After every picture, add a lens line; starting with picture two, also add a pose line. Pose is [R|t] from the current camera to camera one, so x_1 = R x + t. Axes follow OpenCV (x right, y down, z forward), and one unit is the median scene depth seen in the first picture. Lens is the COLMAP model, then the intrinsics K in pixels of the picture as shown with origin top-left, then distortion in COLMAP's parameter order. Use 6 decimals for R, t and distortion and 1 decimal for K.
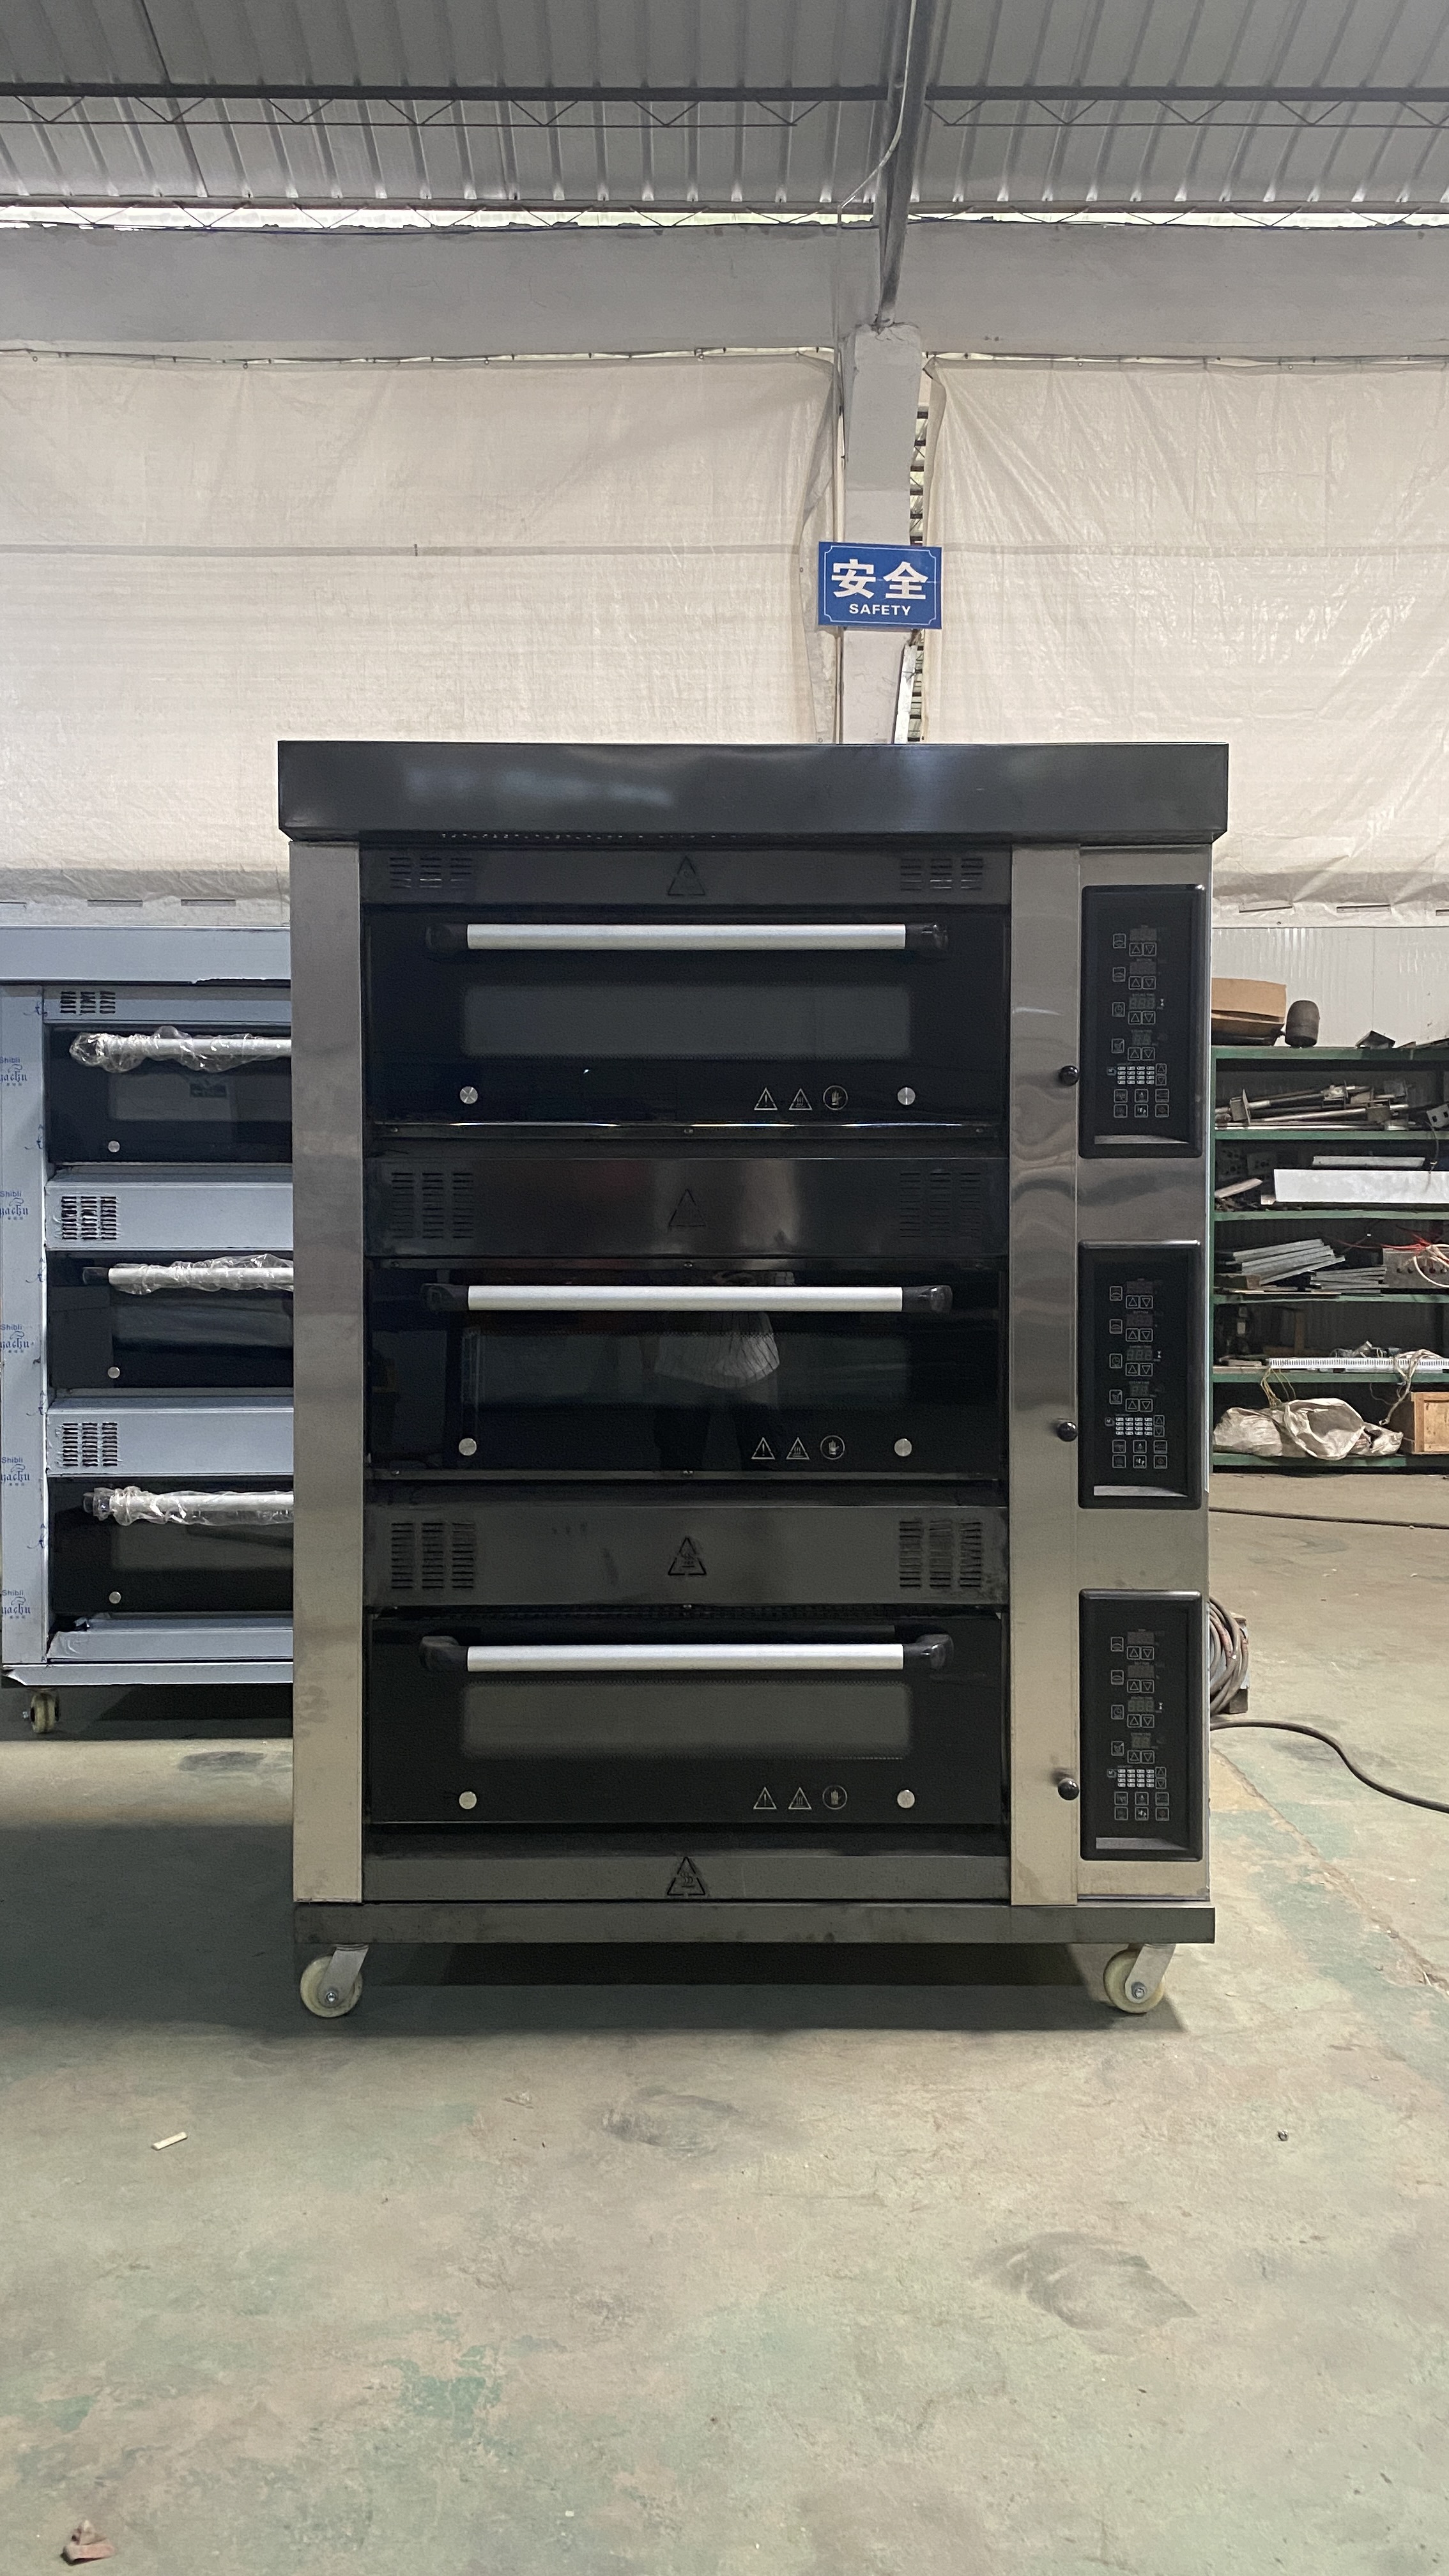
lens RADIAL K [[1950.5, 0, 724.5], [0, 1950.5, 1288.0], [0, 0, 1]] dist [0.018697, -0.017481]
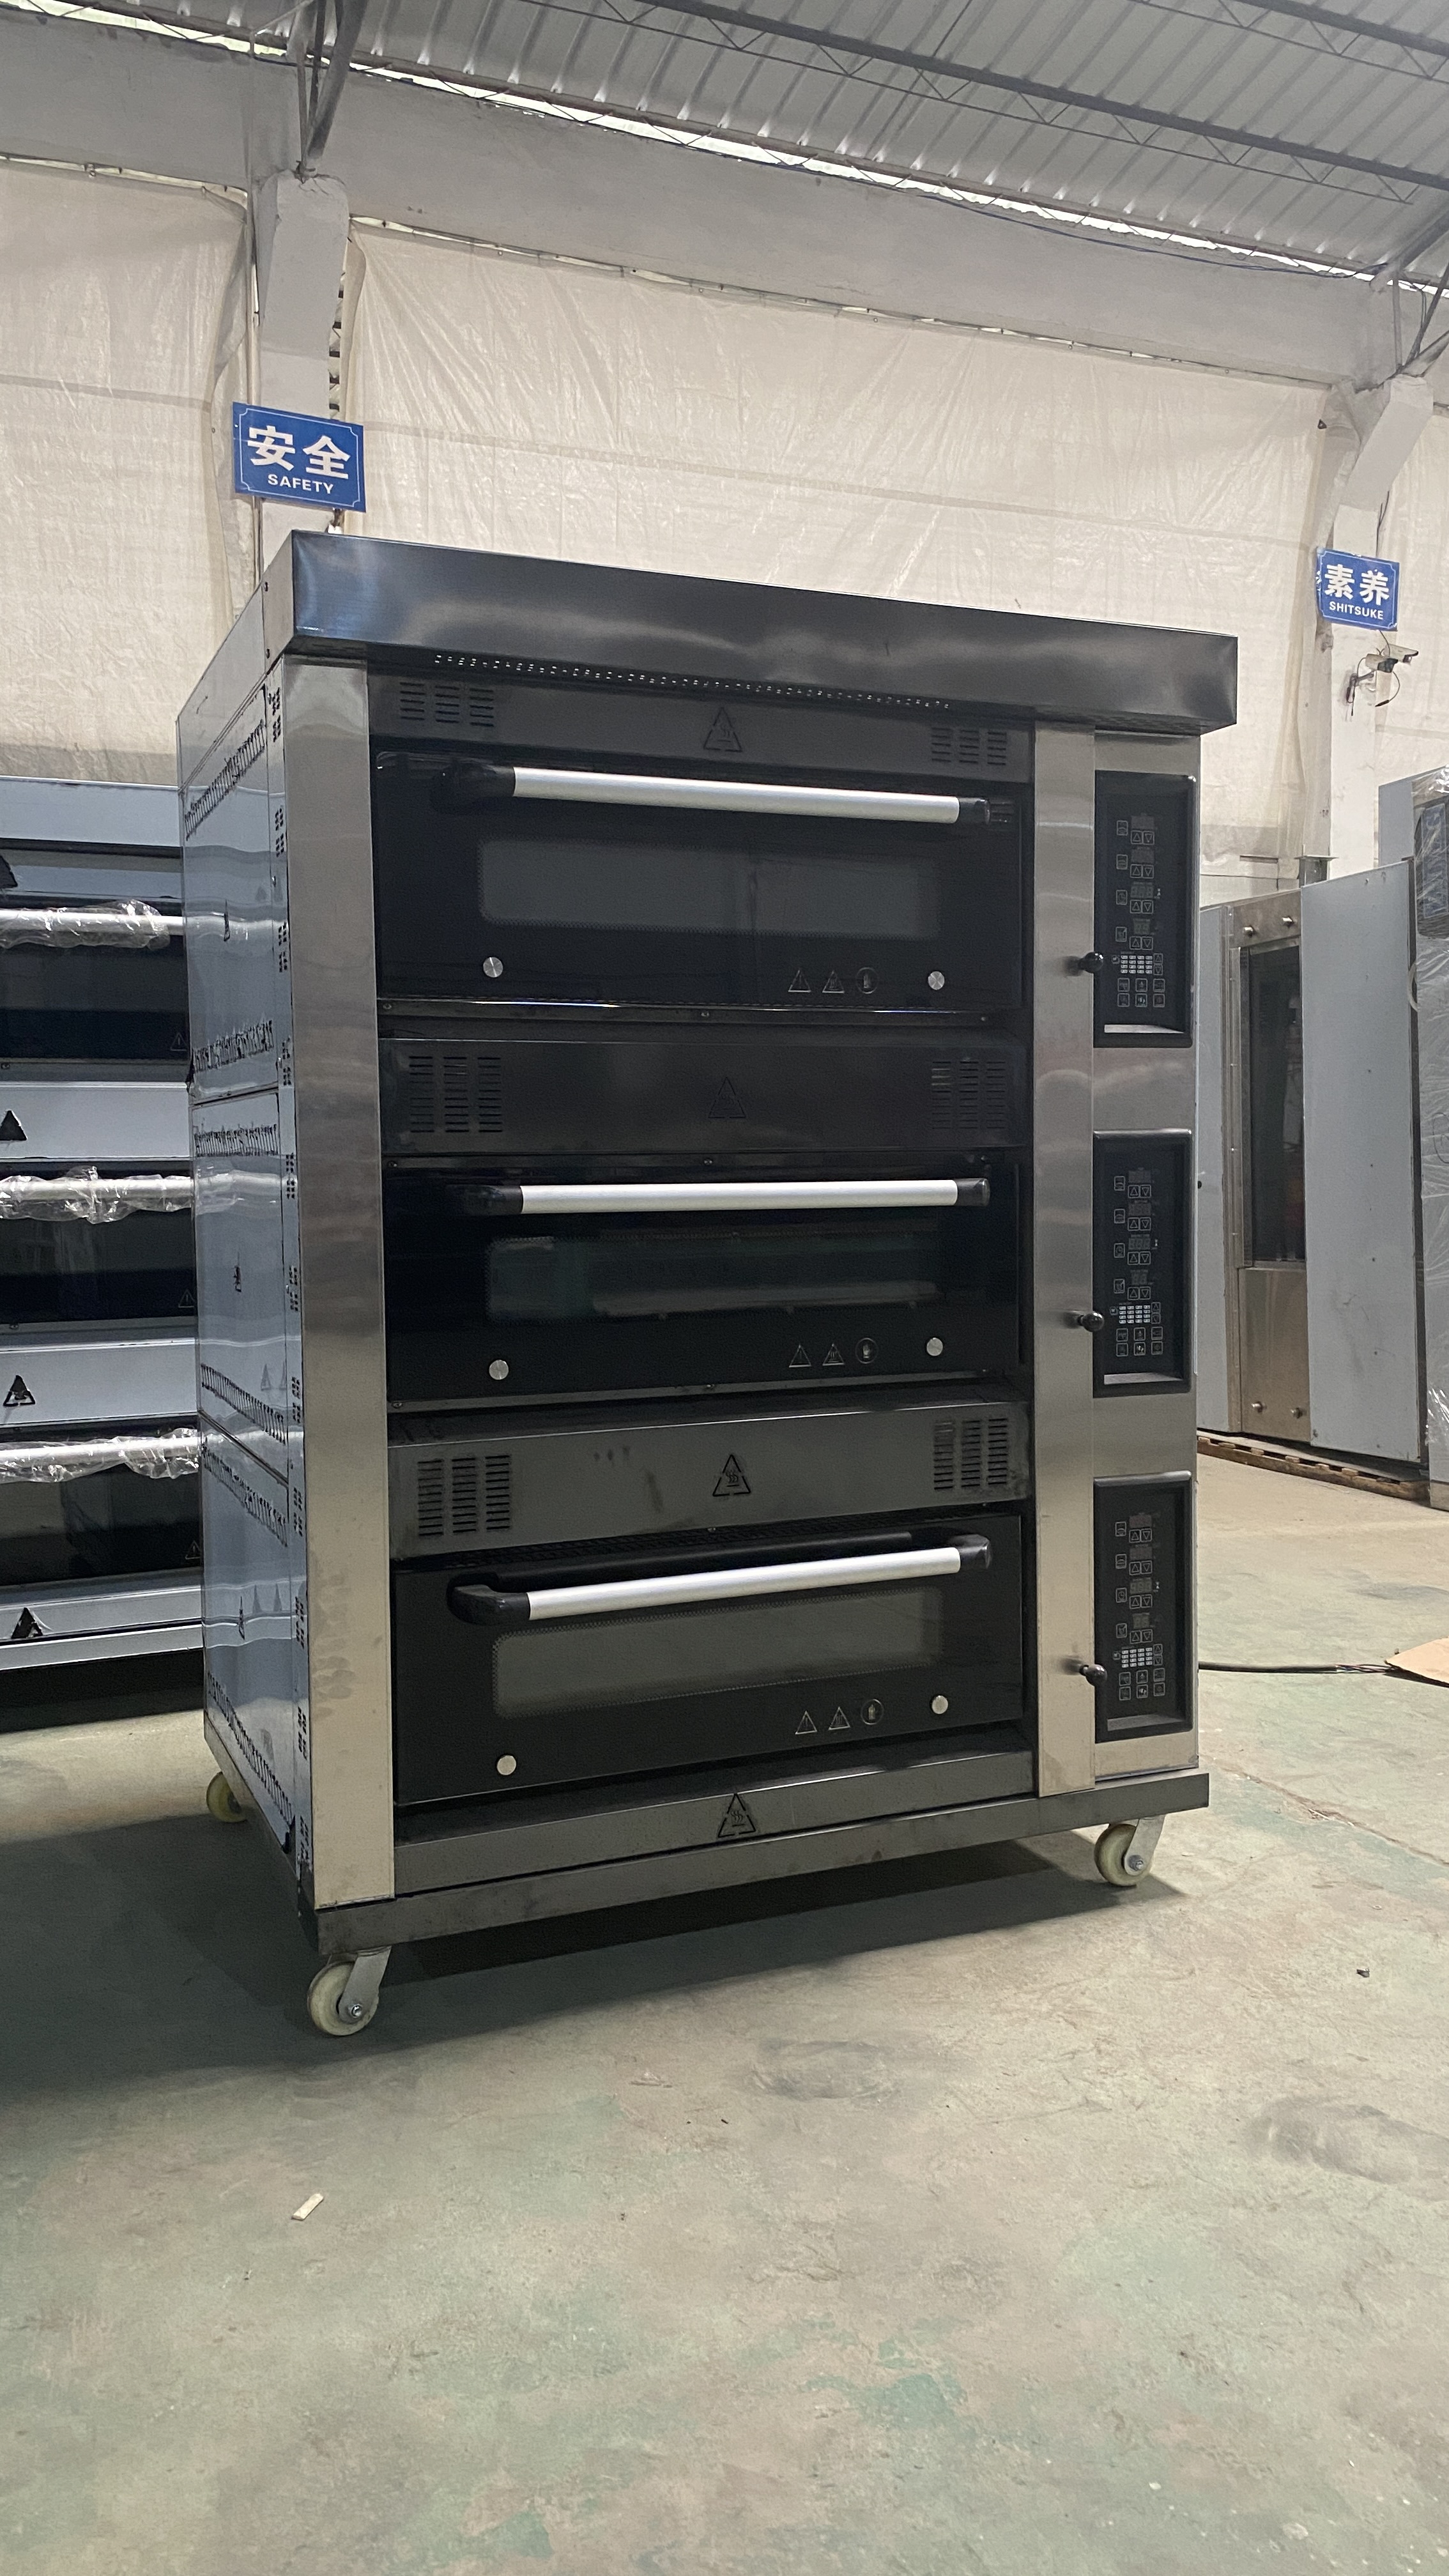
lens RADIAL K [[1950.5, 0, 724.5], [0, 1950.5, 1288.0], [0, 0, 1]] dist [0.018697, -0.017481]
pose [[0.922255, -0.037108, 0.384796, -0.374688], [0.022327, 0.998834, 0.042811, 0.009542], [-0.385936, -0.030891, 0.922008, 0.149804]]
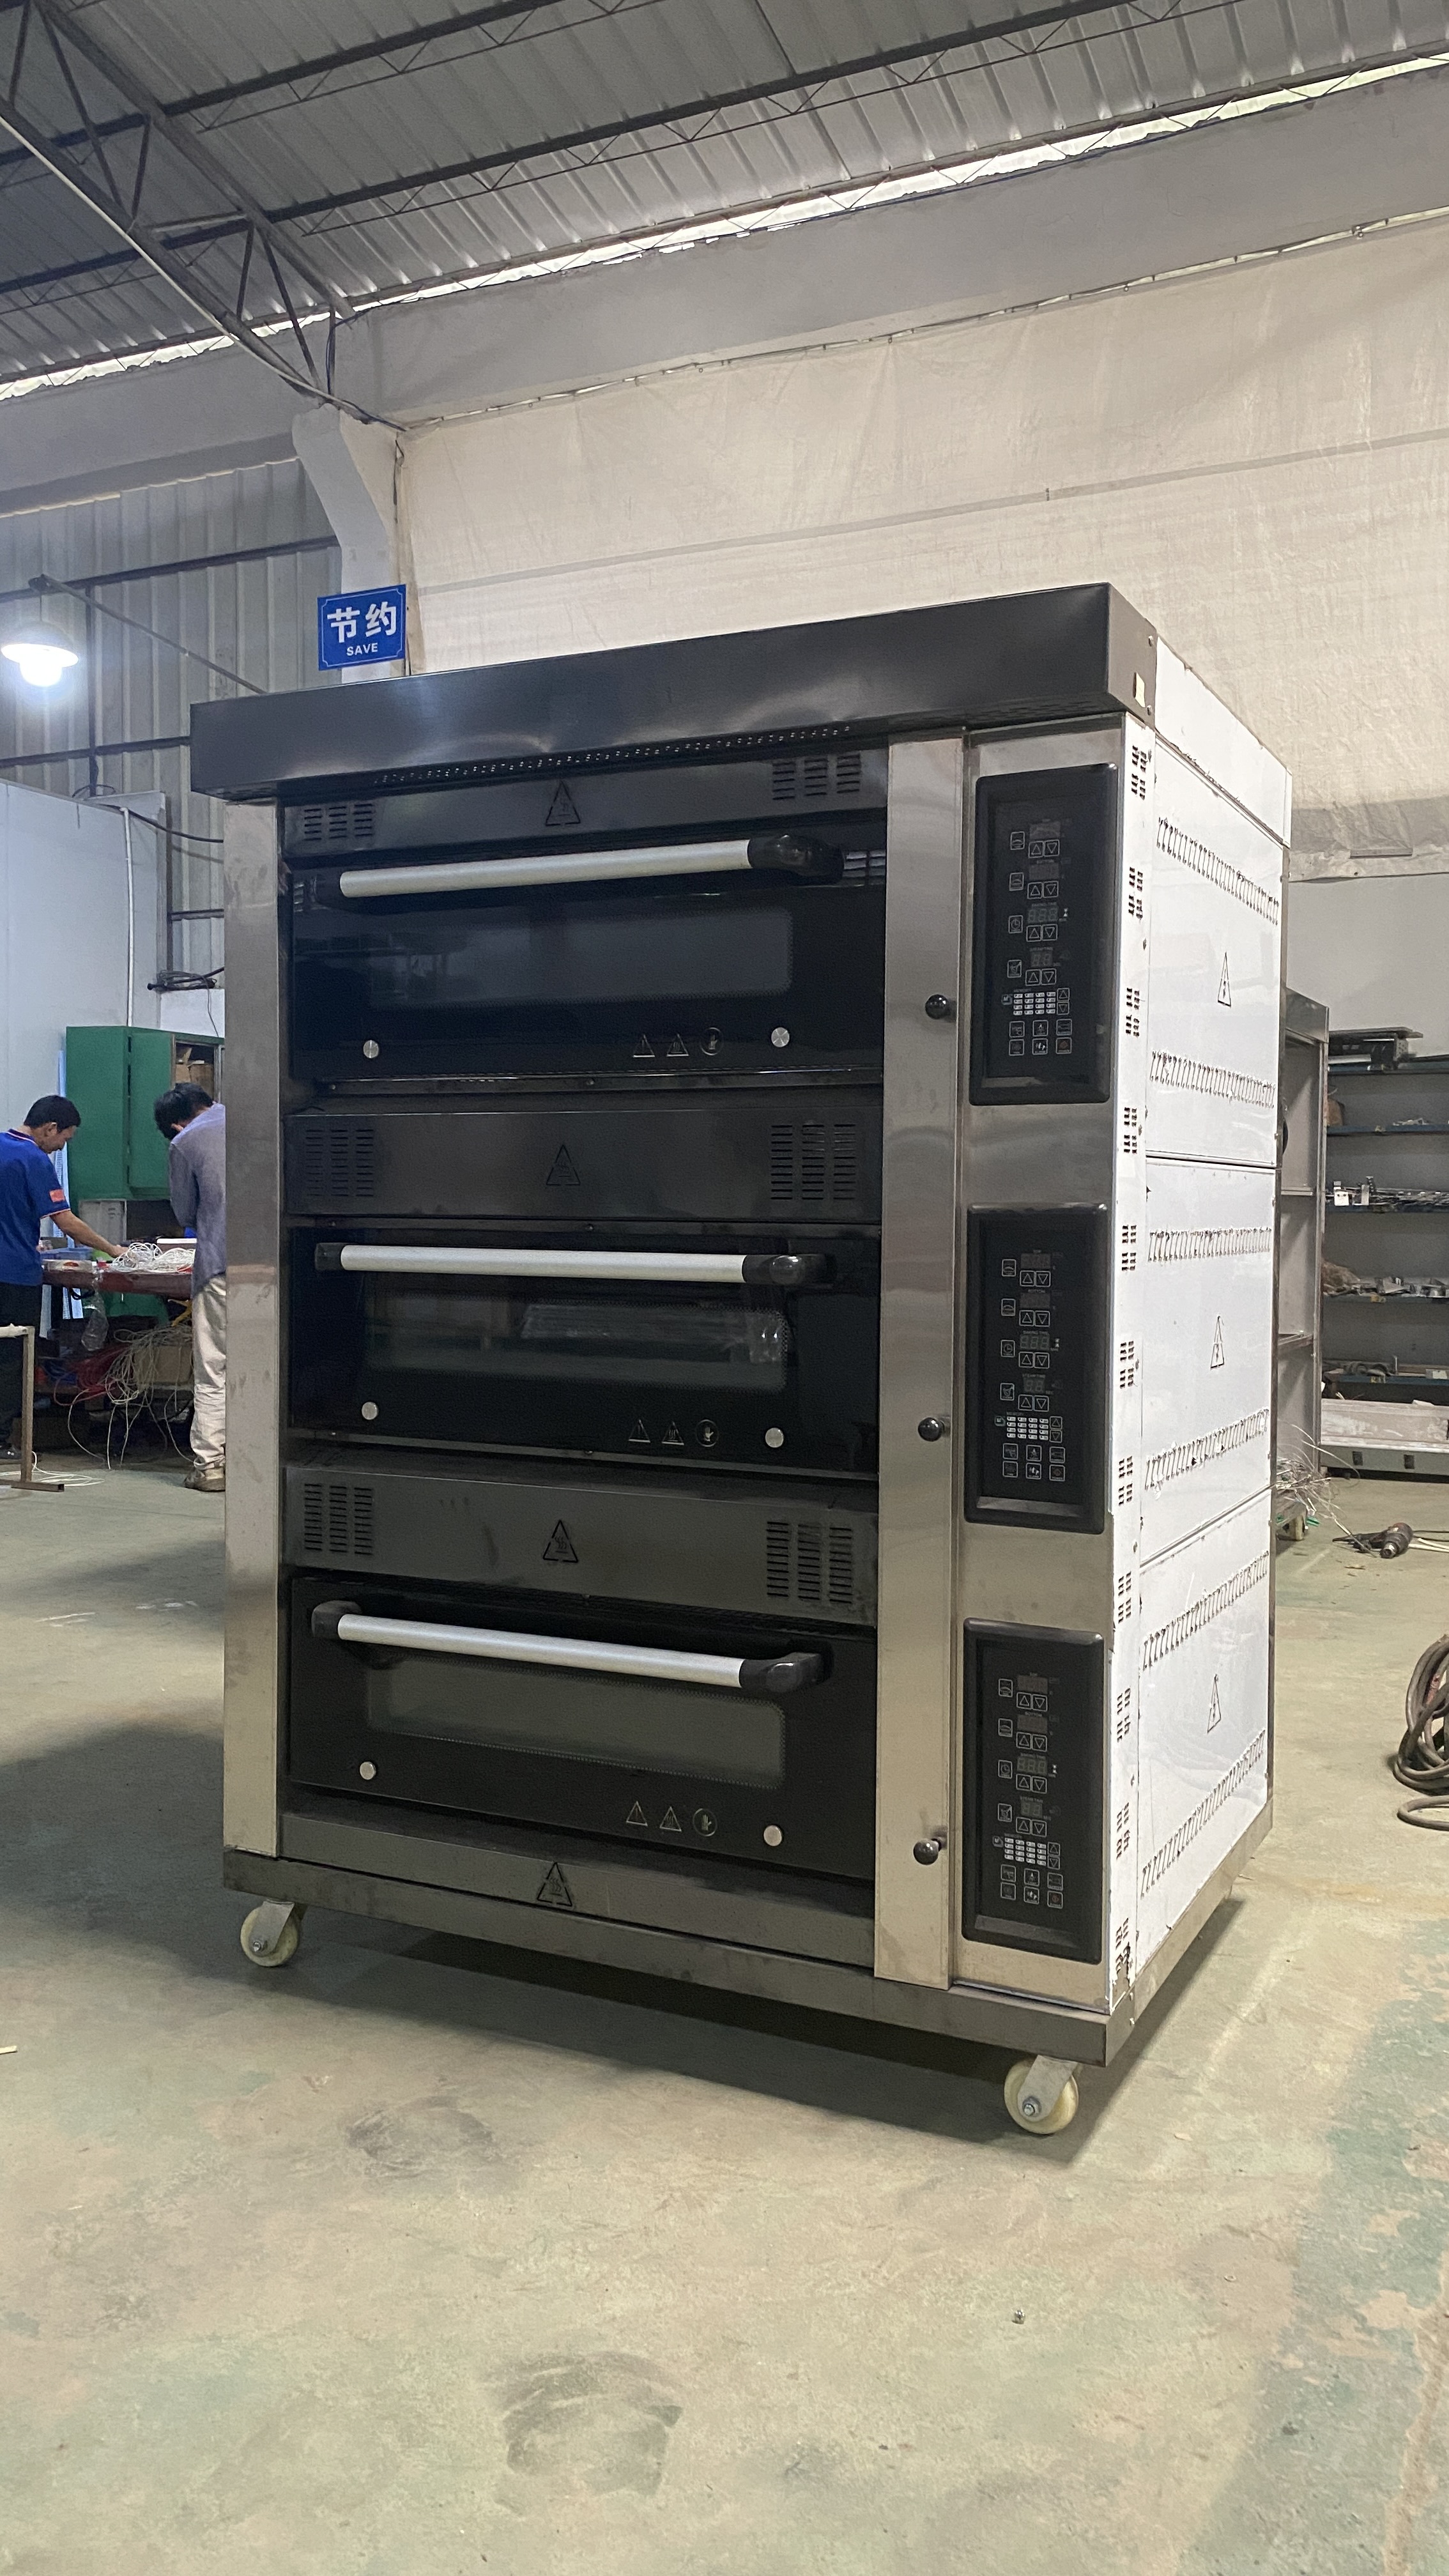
lens RADIAL K [[1950.5, 0, 724.5], [0, 1950.5, 1288.0], [0, 0, 1]] dist [0.018697, -0.017481]
pose [[0.898355, 0.025496, -0.438530, 0.455095], [-0.020281, 0.999657, 0.016573, 0.000232], [0.438803, -0.005995, 0.898563, 0.199781]]
